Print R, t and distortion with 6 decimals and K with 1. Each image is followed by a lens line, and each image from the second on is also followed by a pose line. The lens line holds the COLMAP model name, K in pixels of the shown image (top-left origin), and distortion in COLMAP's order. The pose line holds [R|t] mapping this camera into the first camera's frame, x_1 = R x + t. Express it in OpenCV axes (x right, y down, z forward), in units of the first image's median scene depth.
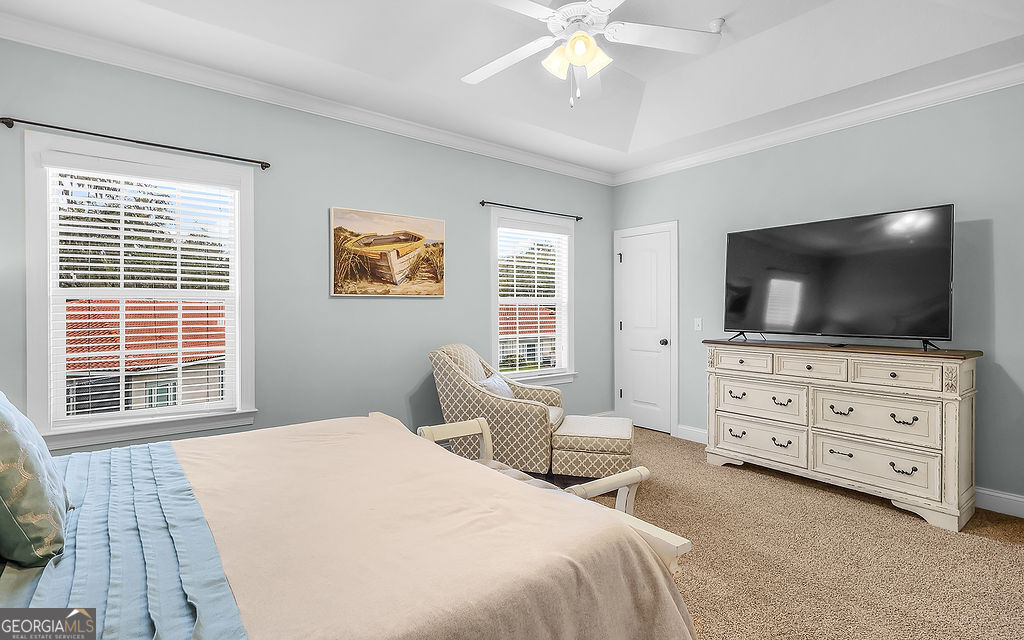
lens RADIAL K [[520.0, 0, 551.2], [0, 520.0, 315.7], [0, 0, 1]] dist [-0.000833, -0.000064]
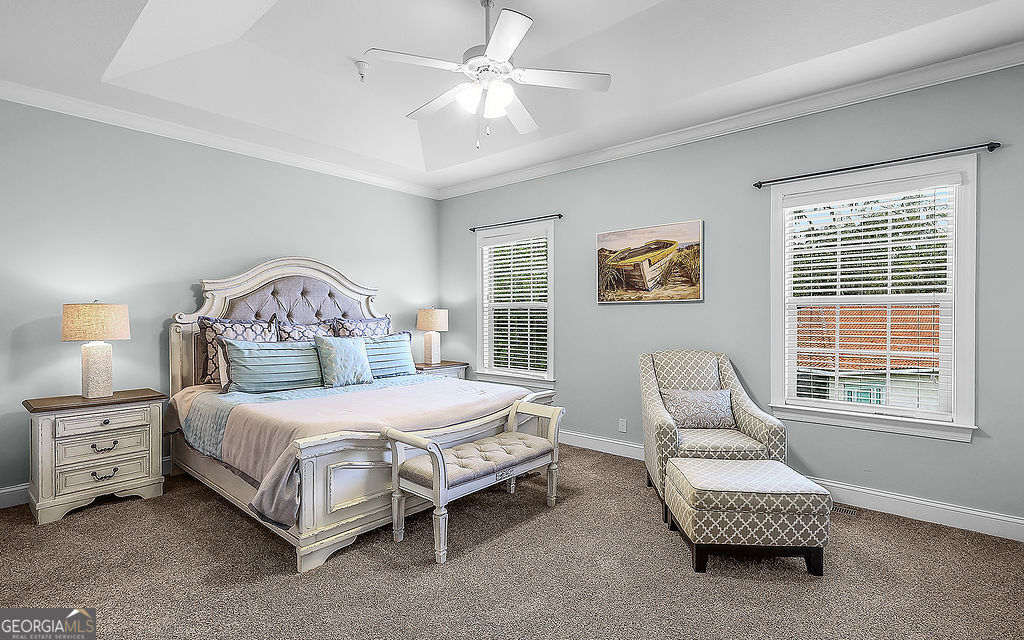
lens RADIAL K [[473.9, 0, 516.5], [0, 473.9, 320.6], [0, 0, 1]] dist [0.003874, 0.000509]
pose [[0.136525, 0.013138, -0.990549, 0.636530], [-0.010638, 0.999874, 0.011796, -0.006314], [0.990579, 0.008927, 0.136648, 0.580634]]
